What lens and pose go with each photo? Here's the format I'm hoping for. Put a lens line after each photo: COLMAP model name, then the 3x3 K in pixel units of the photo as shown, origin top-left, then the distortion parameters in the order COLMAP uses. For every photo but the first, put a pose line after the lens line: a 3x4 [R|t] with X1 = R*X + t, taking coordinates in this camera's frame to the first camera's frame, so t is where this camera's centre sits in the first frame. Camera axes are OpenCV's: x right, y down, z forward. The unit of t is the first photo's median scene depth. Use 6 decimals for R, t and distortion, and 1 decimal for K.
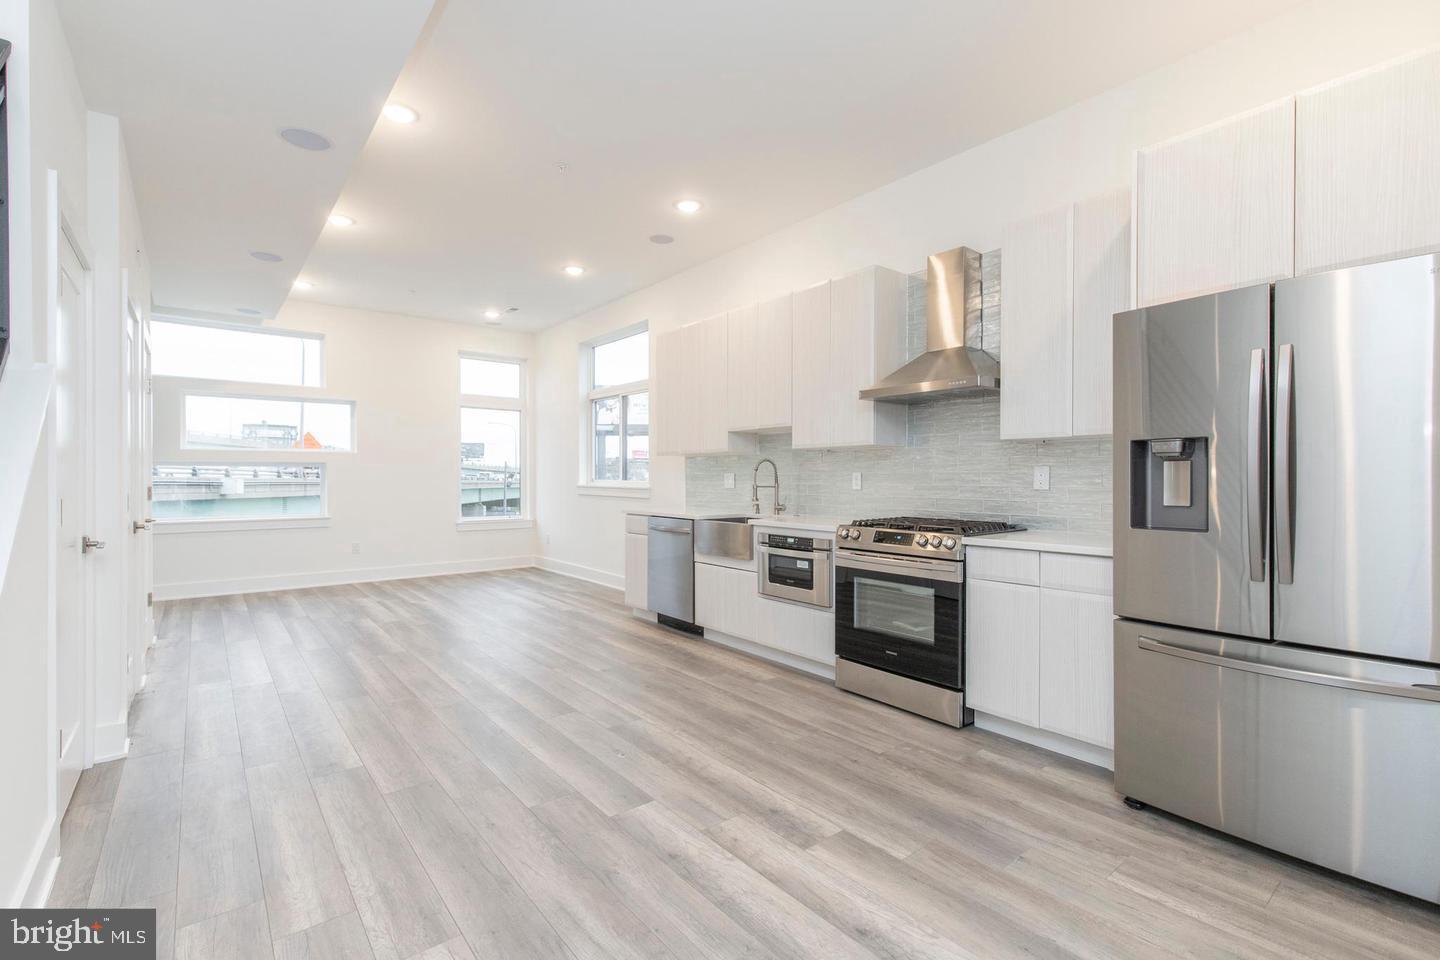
lens RADIAL K [[670.6, 0, 718.6], [0, 670.6, 480.6], [0, 0, 1]] dist [0.011516, 0.000185]
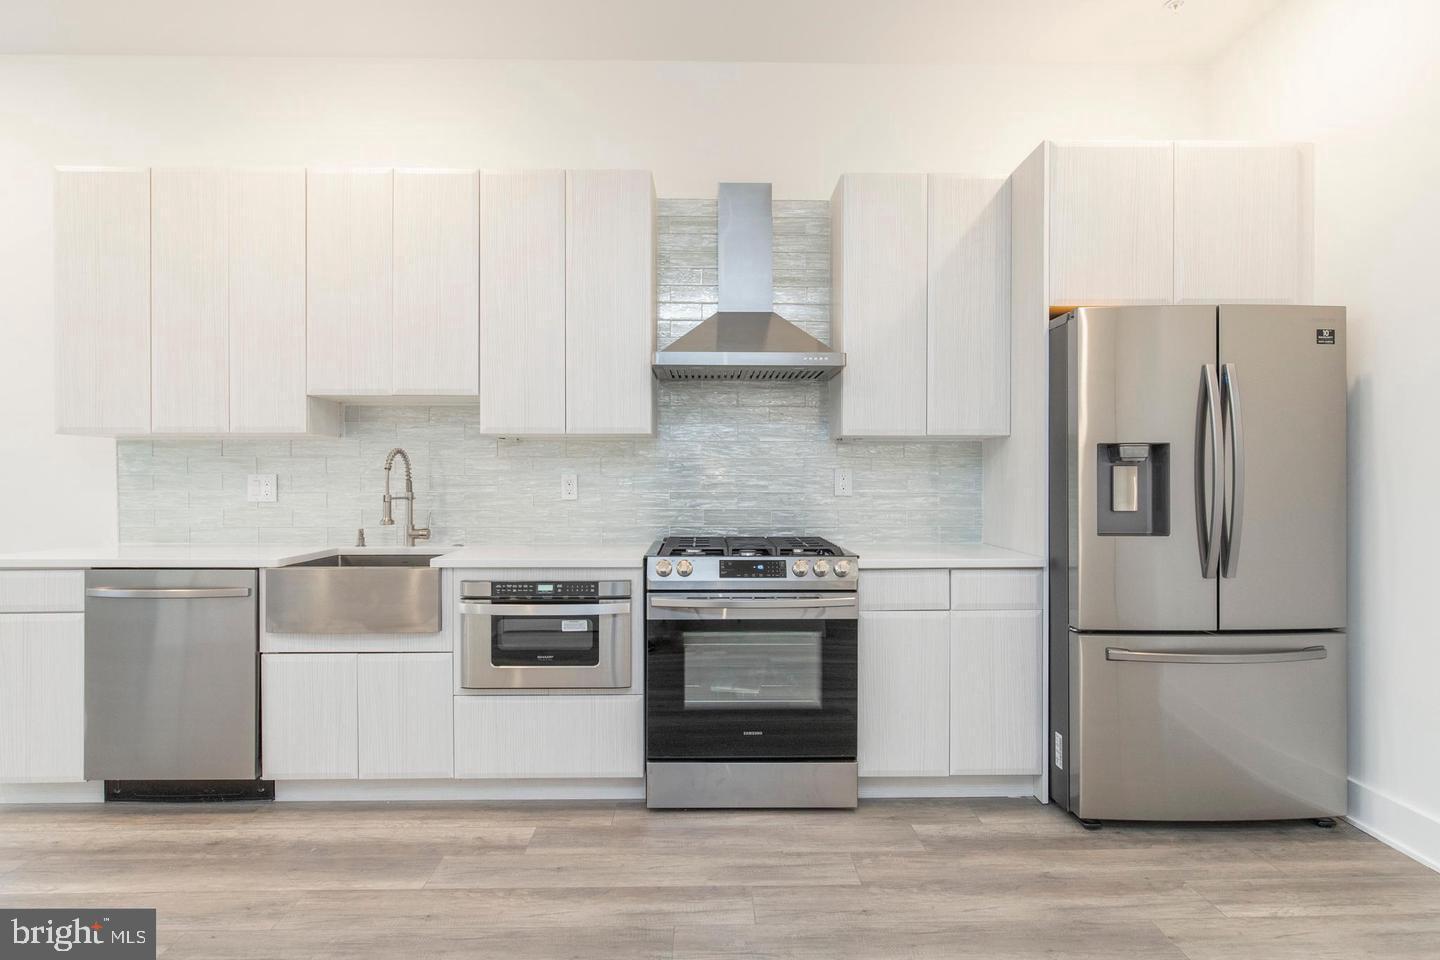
lens RADIAL K [[777.1, 0, 719.3], [0, 777.1, 475.0], [0, 0, 1]] dist [0.002902, 0.001412]
pose [[0.595569, 0.004545, 0.803291, -0.394442], [0.003462, 0.999960, -0.008225, -0.005501], [-0.803296, 0.007679, 0.595530, 0.516648]]
